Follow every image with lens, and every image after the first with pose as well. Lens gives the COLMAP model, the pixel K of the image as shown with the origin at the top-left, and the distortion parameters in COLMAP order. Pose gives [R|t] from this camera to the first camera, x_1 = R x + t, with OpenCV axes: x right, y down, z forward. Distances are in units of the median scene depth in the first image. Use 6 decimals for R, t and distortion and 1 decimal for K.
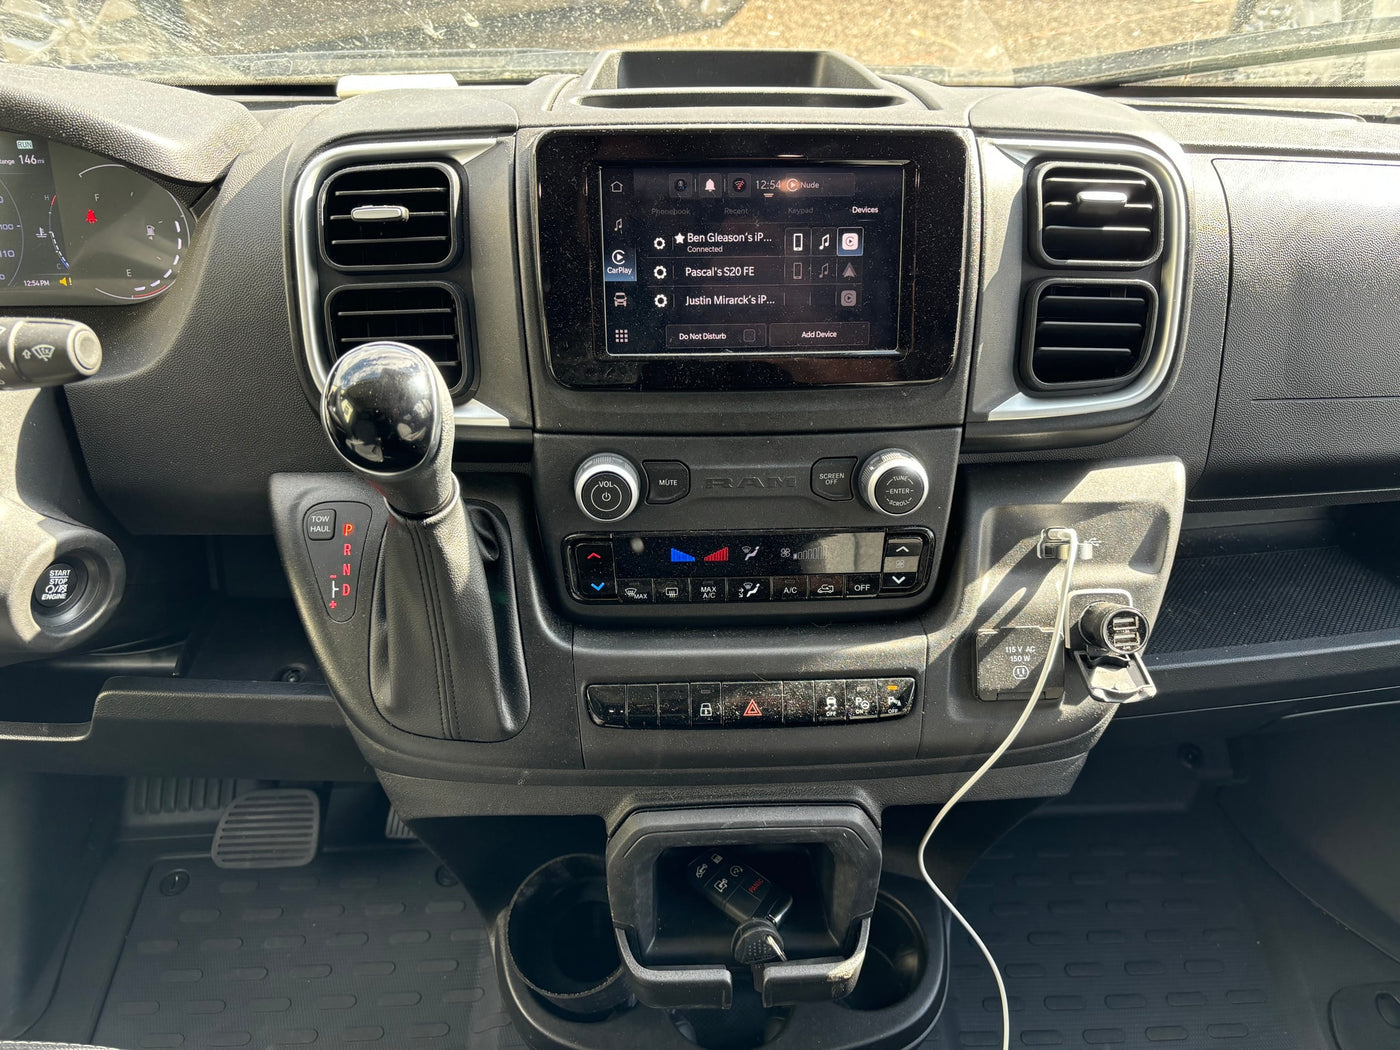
lens RADIAL K [[1073.4, 0, 700.0], [0, 1073.4, 525.0], [0, 0, 1]] dist [0.035585, -0.061067]
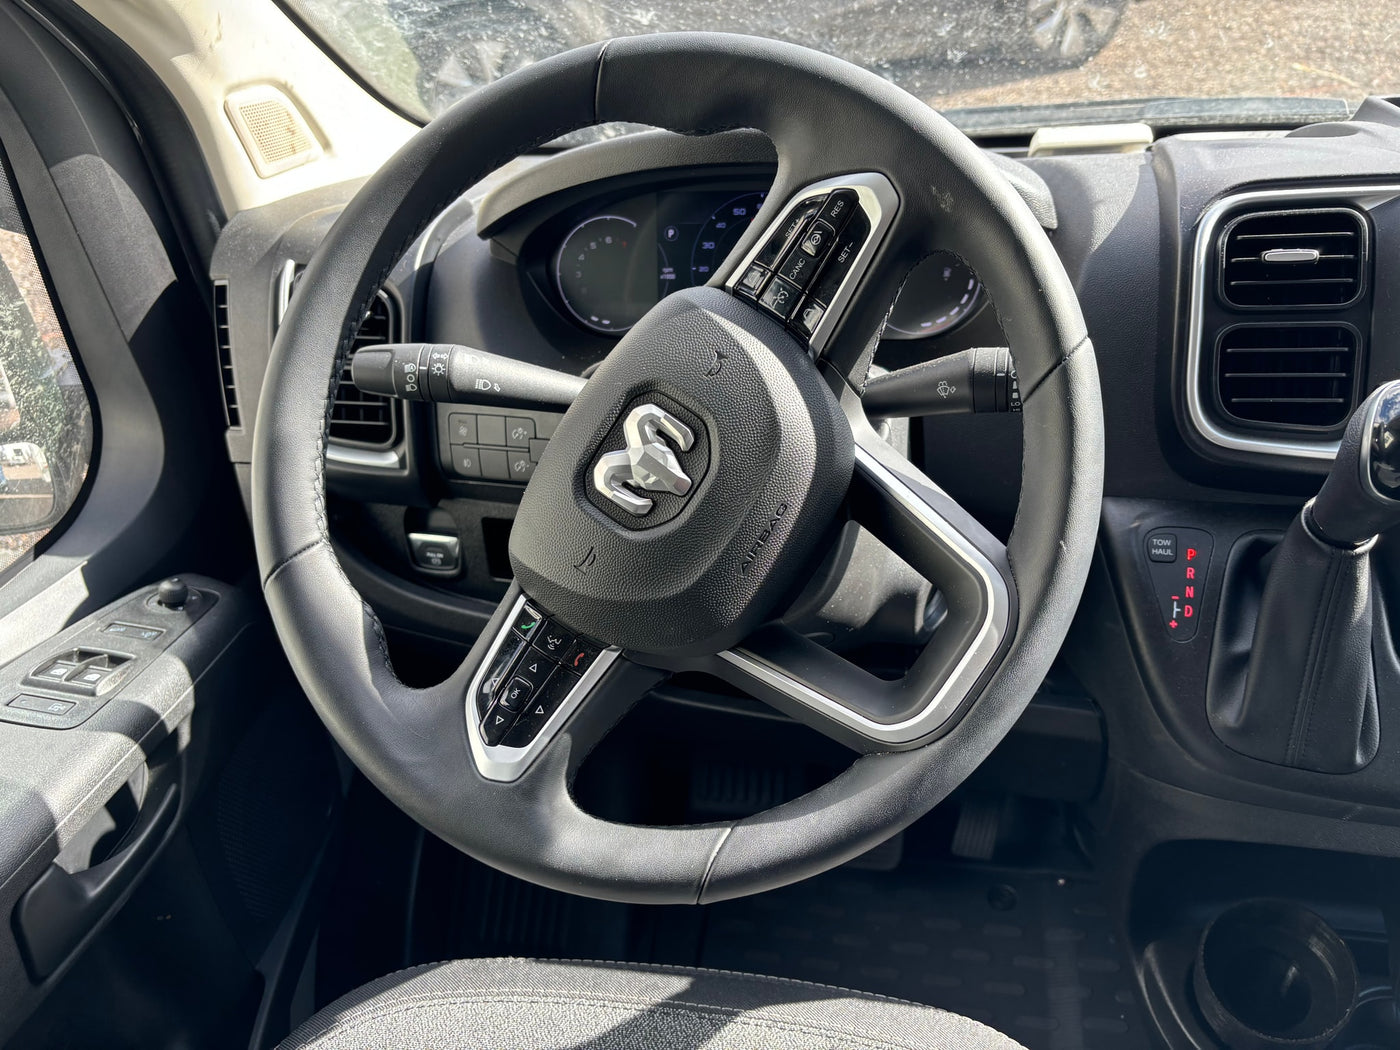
lens RADIAL K [[1073.4, 0, 700.0], [0, 1073.4, 525.0], [0, 0, 1]] dist [0.035585, -0.061067]
pose [[0.969283, 0.062677, -0.237829, -0.562797], [-0.071266, 0.997073, -0.027683, 0.040544], [0.235398, 0.043782, 0.970913, -0.139025]]
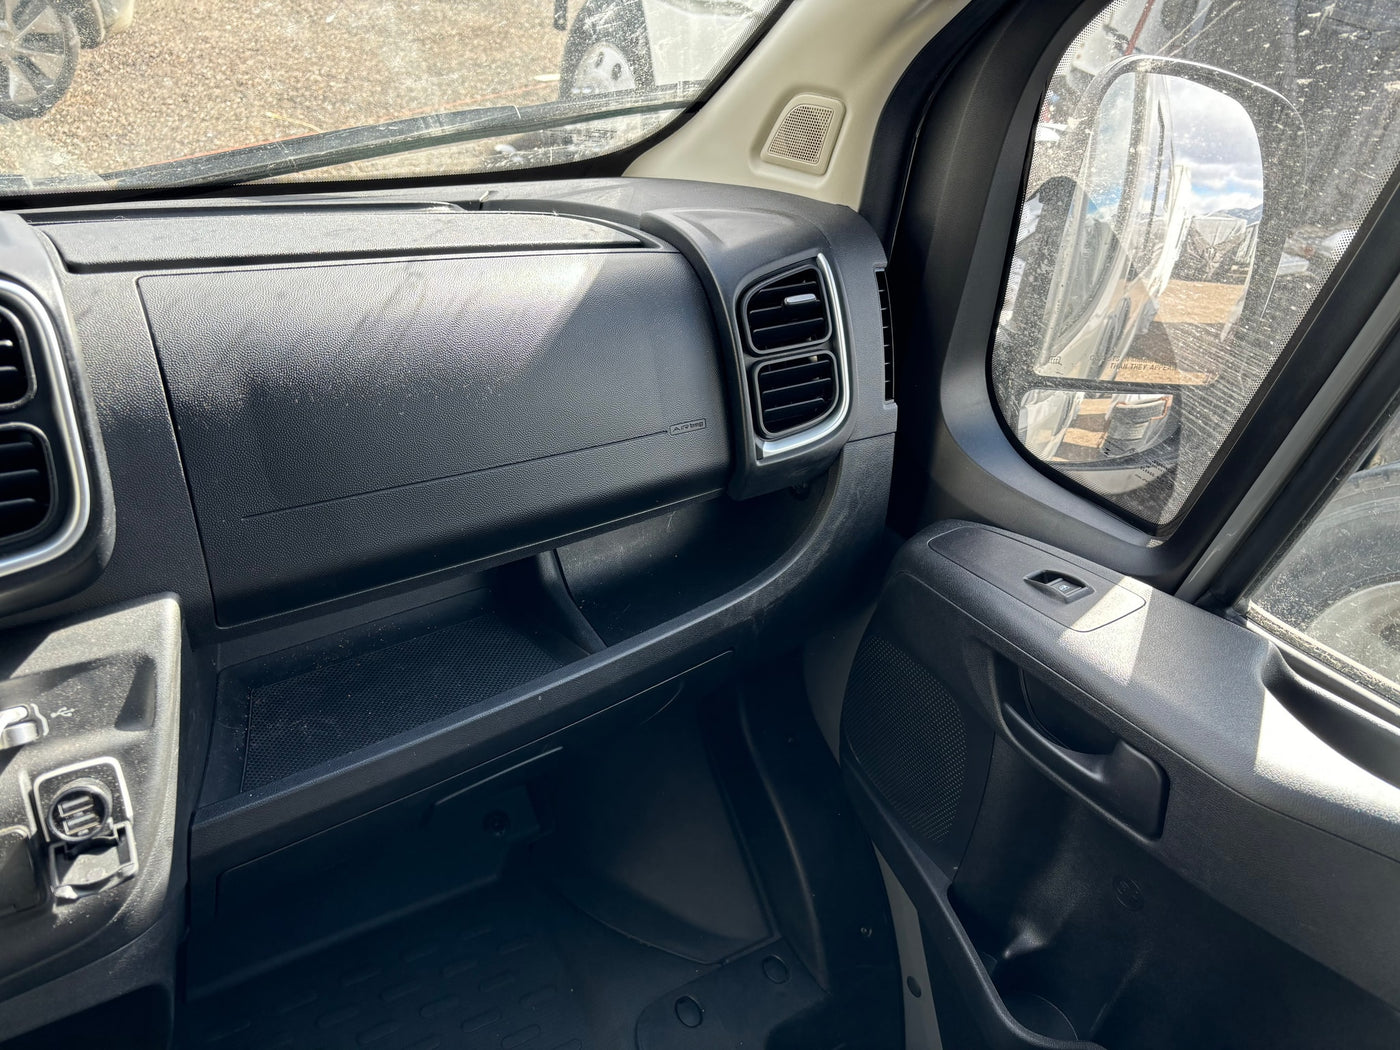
lens RADIAL K [[1073.4, 0, 700.0], [0, 1073.4, 525.0], [0, 0, 1]] dist [0.035585, -0.061067]
pose [[0.877436, -0.187804, 0.441403, 0.400393], [0.214292, 0.976714, -0.010414, -0.011704], [-0.429169, 0.103726, 0.897249, -0.029481]]
